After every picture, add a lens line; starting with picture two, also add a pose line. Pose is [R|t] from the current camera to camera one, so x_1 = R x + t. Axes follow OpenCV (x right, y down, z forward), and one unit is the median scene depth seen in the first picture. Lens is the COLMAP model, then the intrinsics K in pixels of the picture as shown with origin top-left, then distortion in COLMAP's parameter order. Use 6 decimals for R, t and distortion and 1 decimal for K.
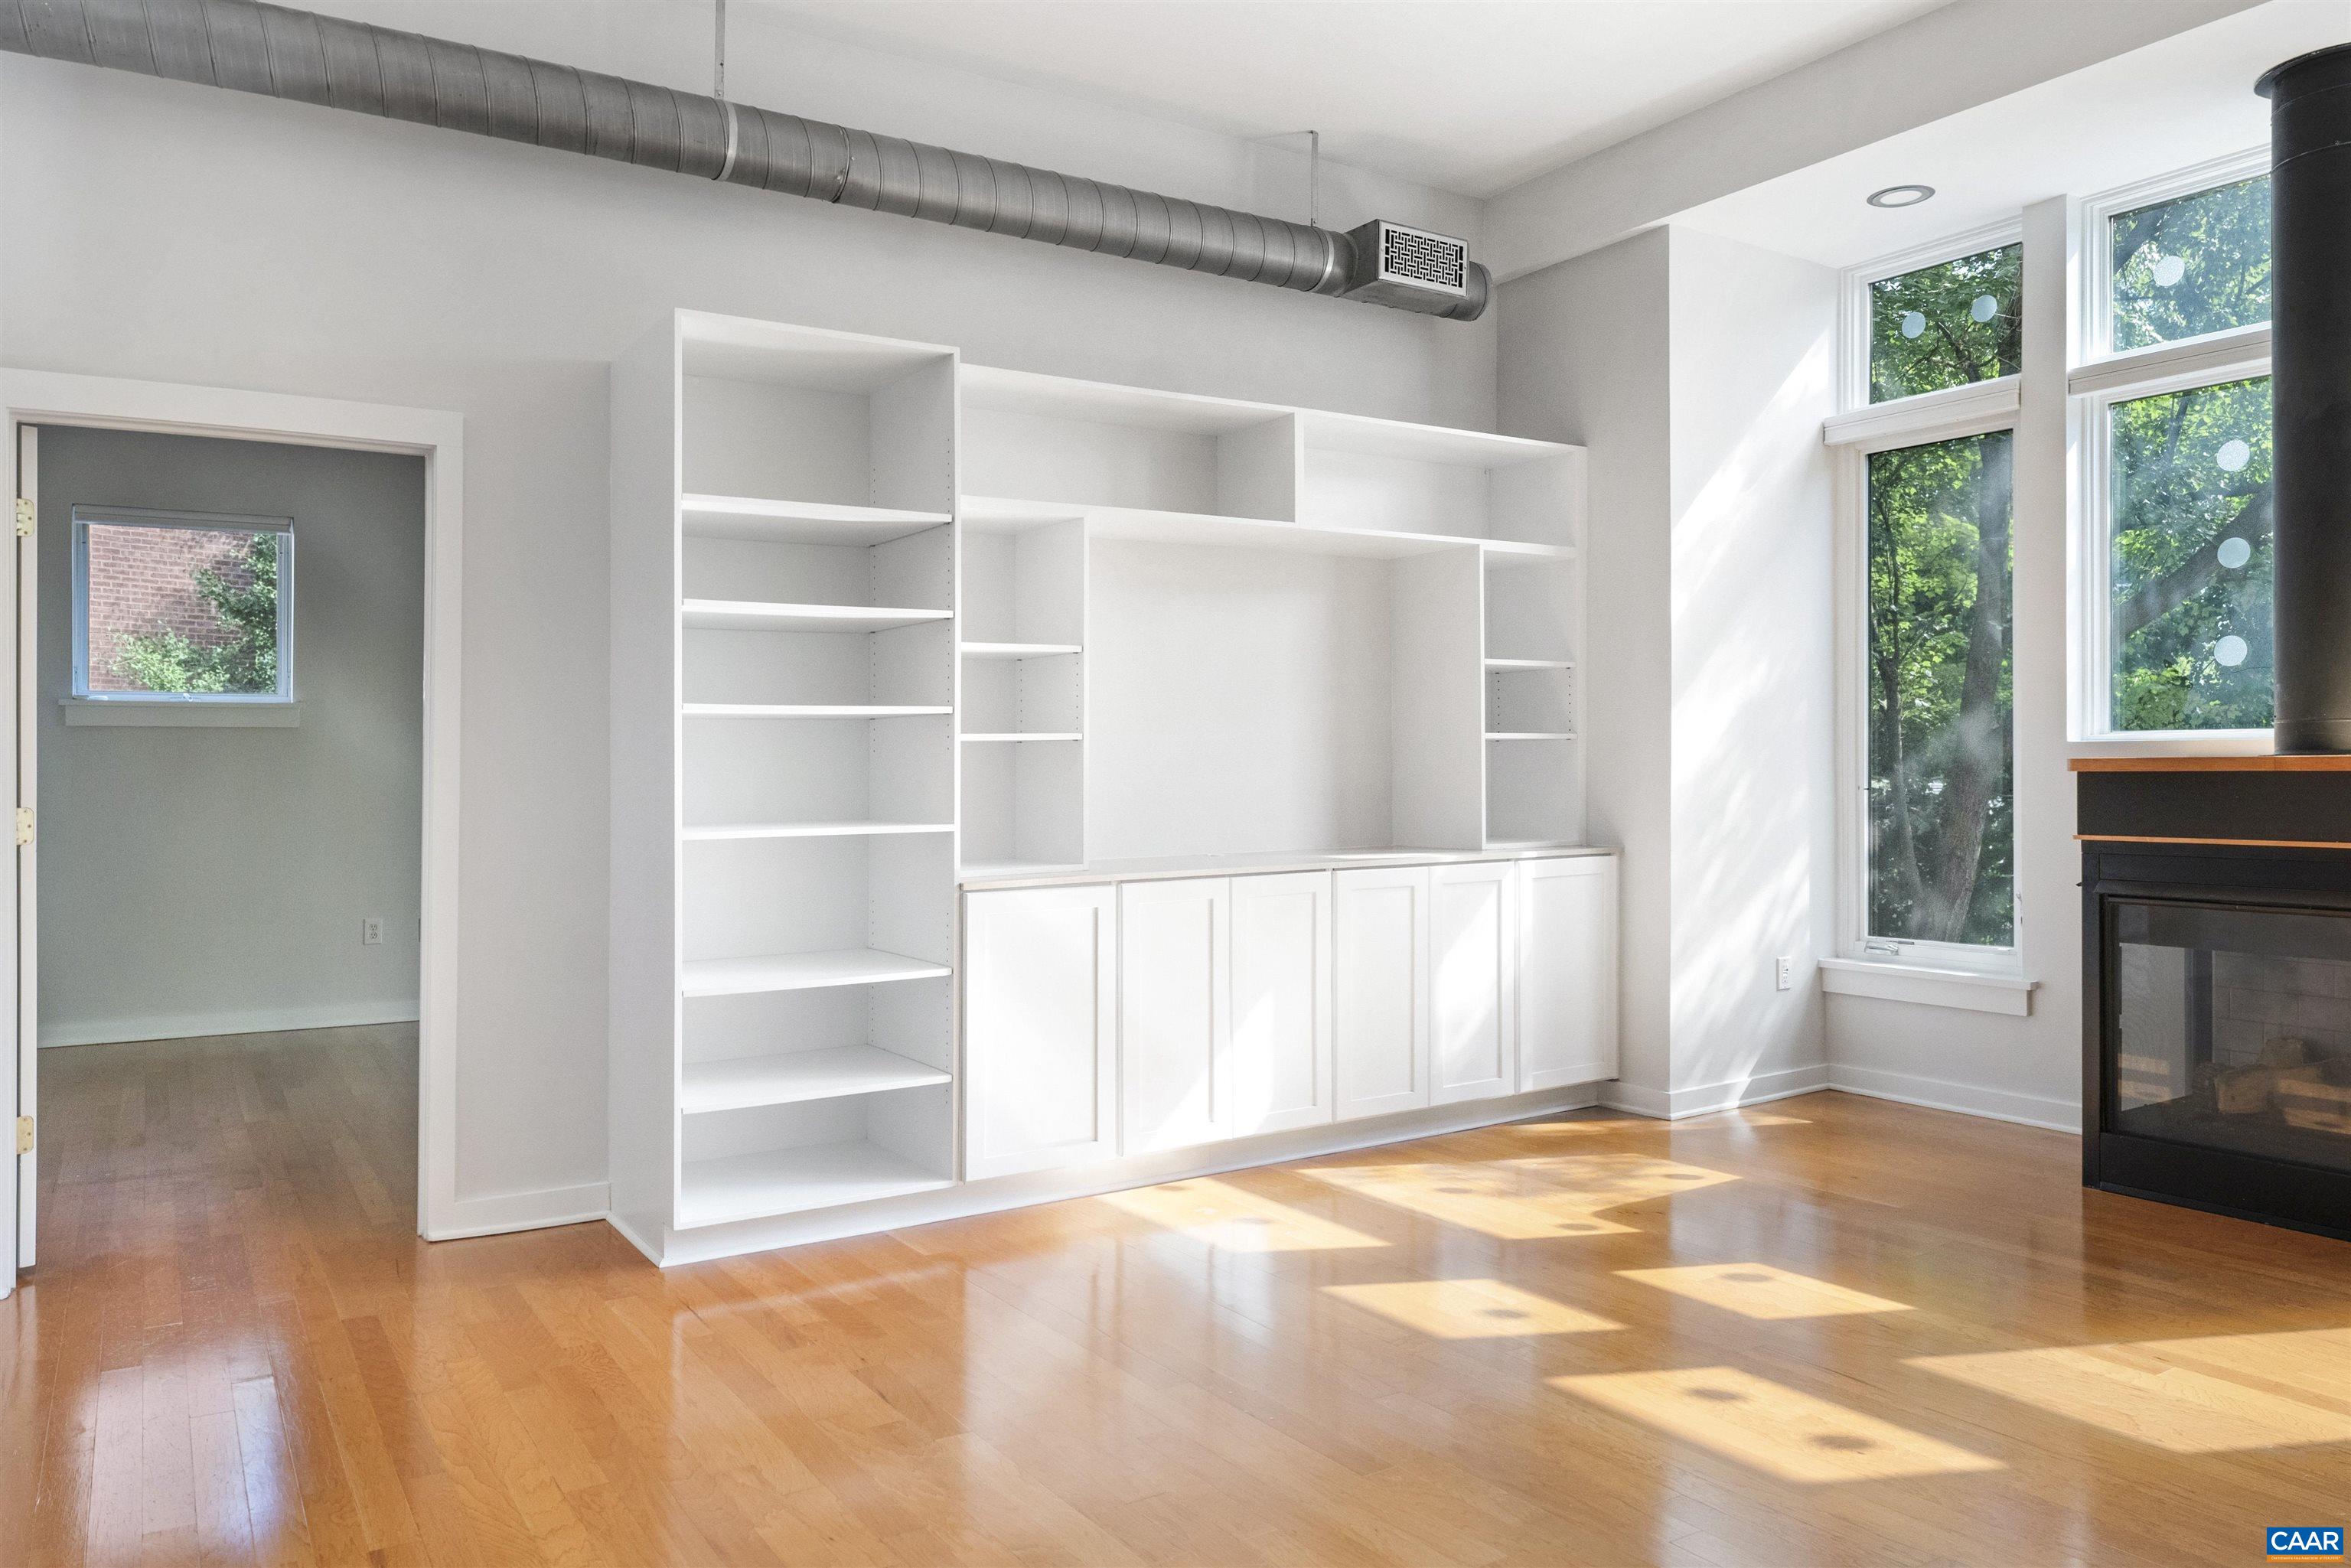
lens RADIAL K [[1612.6, 0, 1114.0], [0, 1612.6, 815.2], [0, 0, 1]] dist [-0.013691, 0.003293]
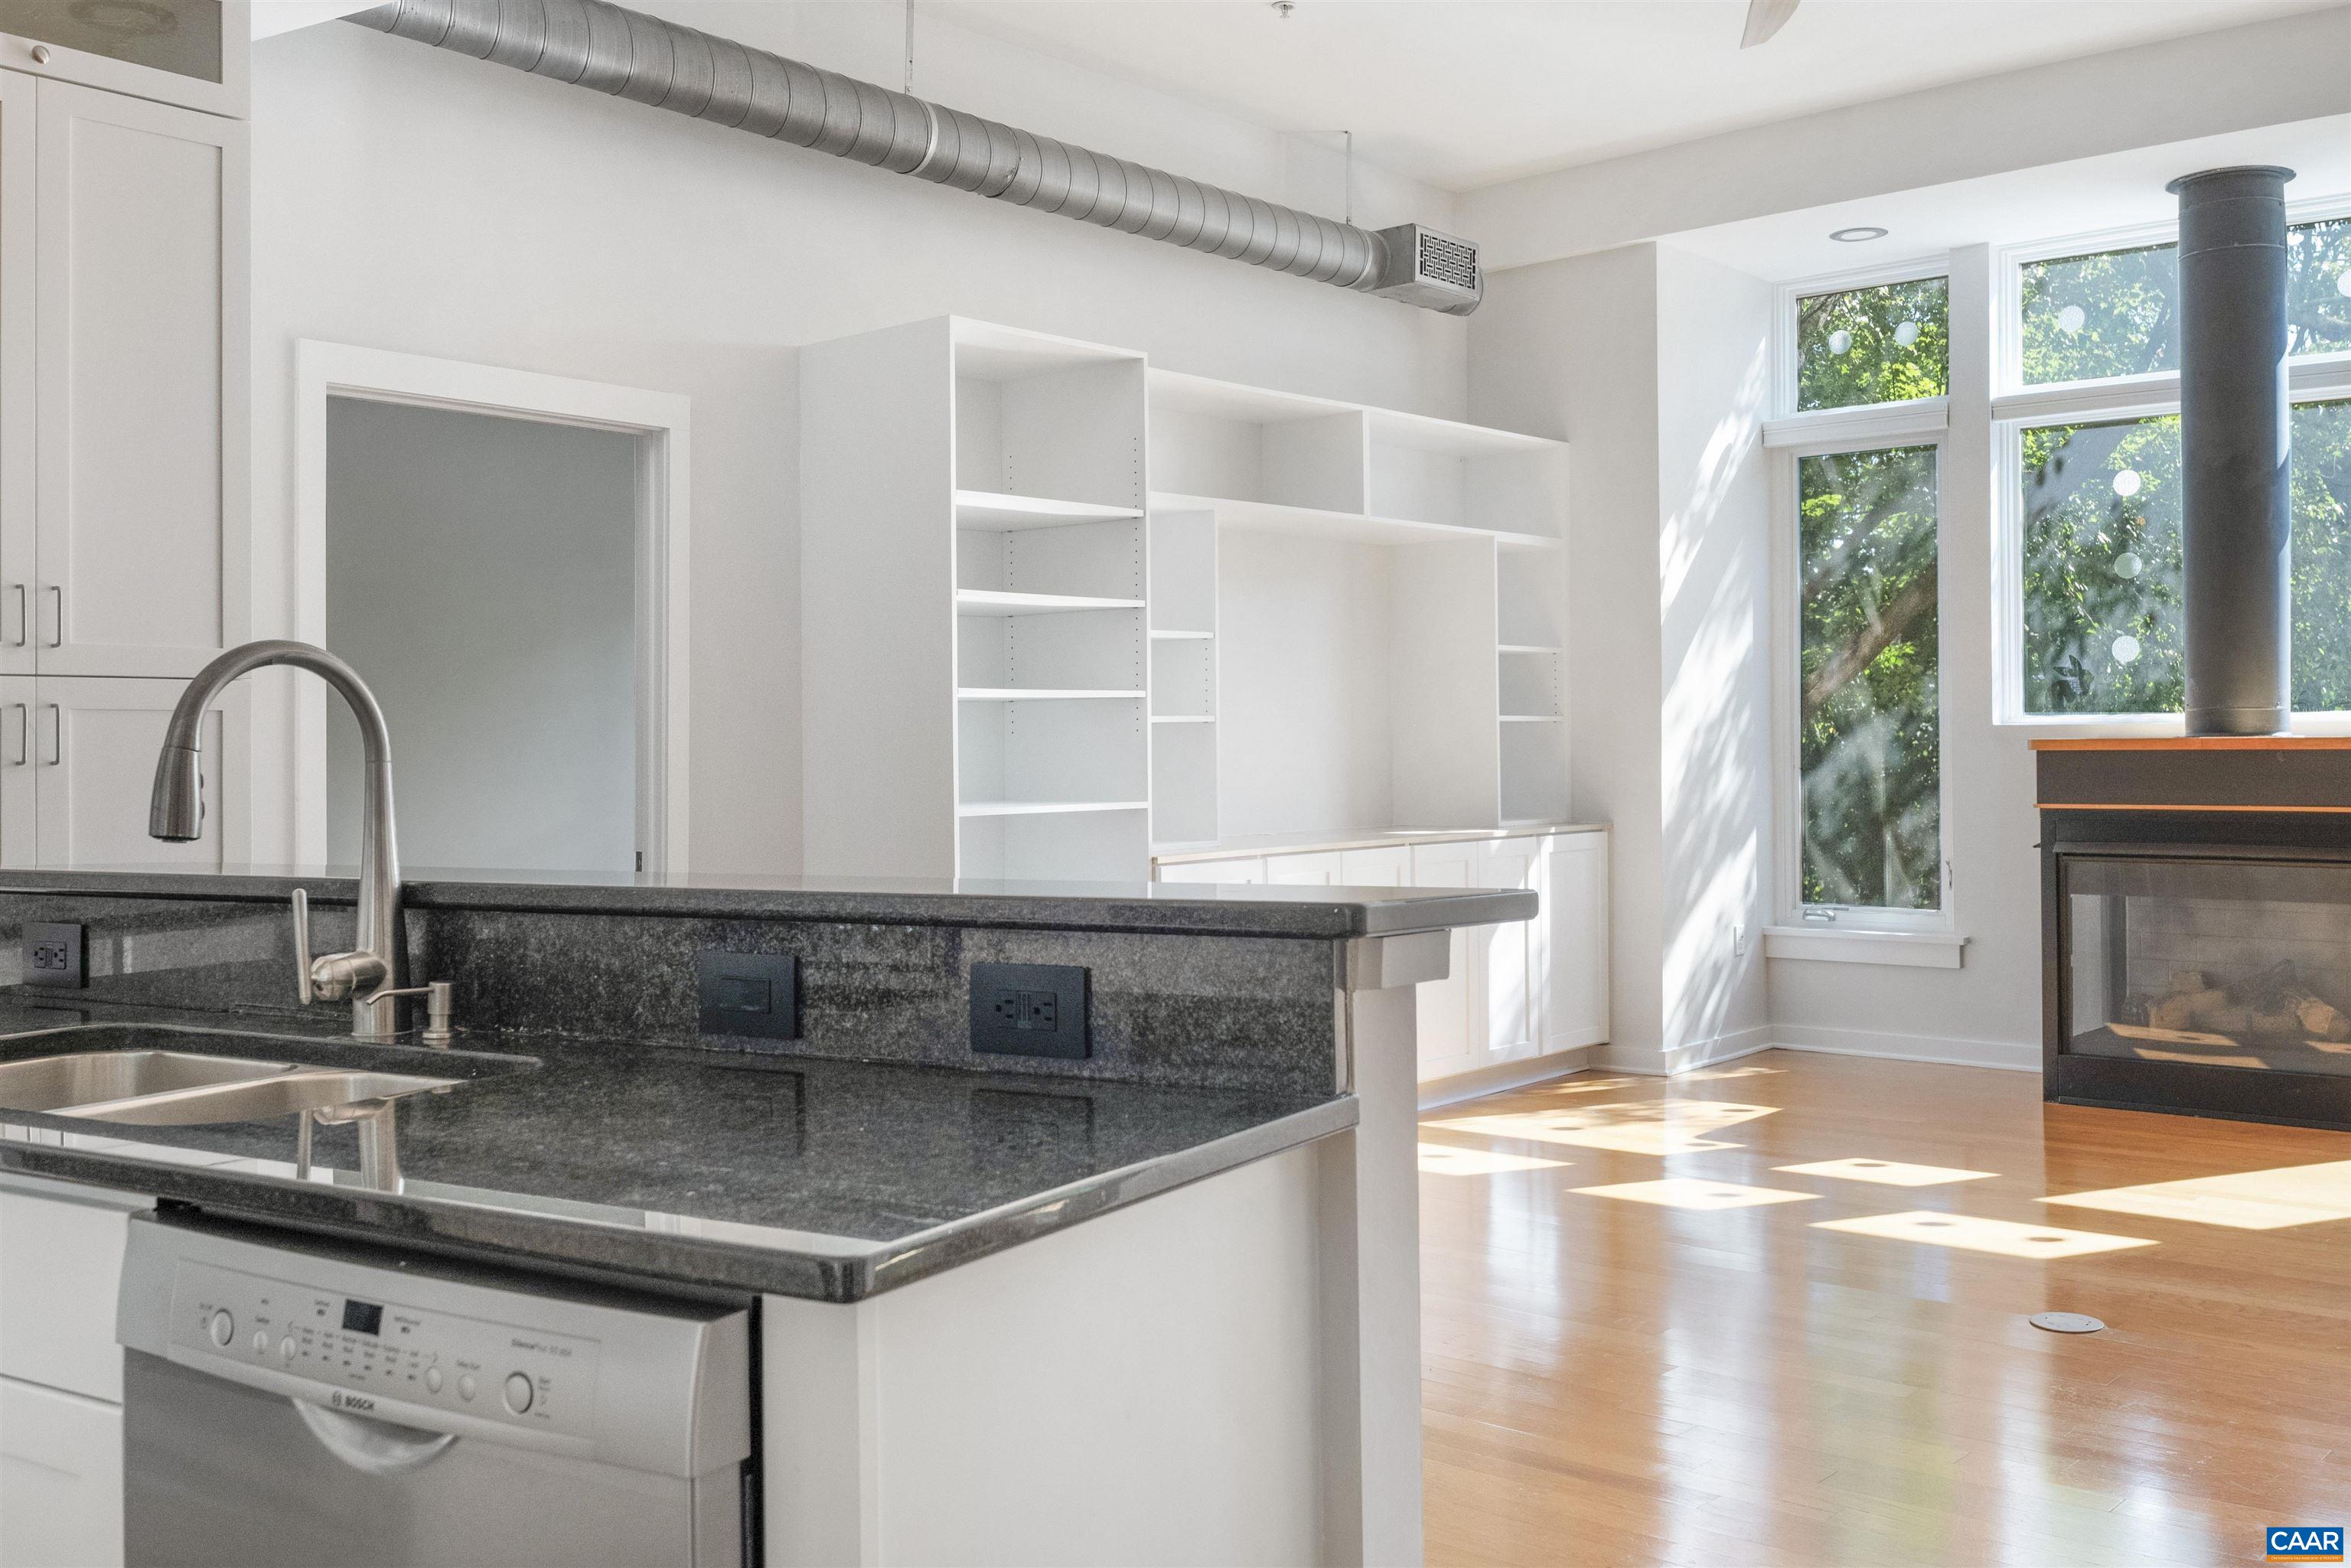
lens RADIAL K [[1992.4, 0, 1194.7], [0, 1992.4, 799.7], [0, 0, 1]] dist [-0.011334, 0.012815]
pose [[0.965458, -0.008300, 0.260427, -0.323022], [0.009945, 0.999938, -0.005000, 0.008777], [-0.260369, 0.007417, 0.965481, -0.214247]]
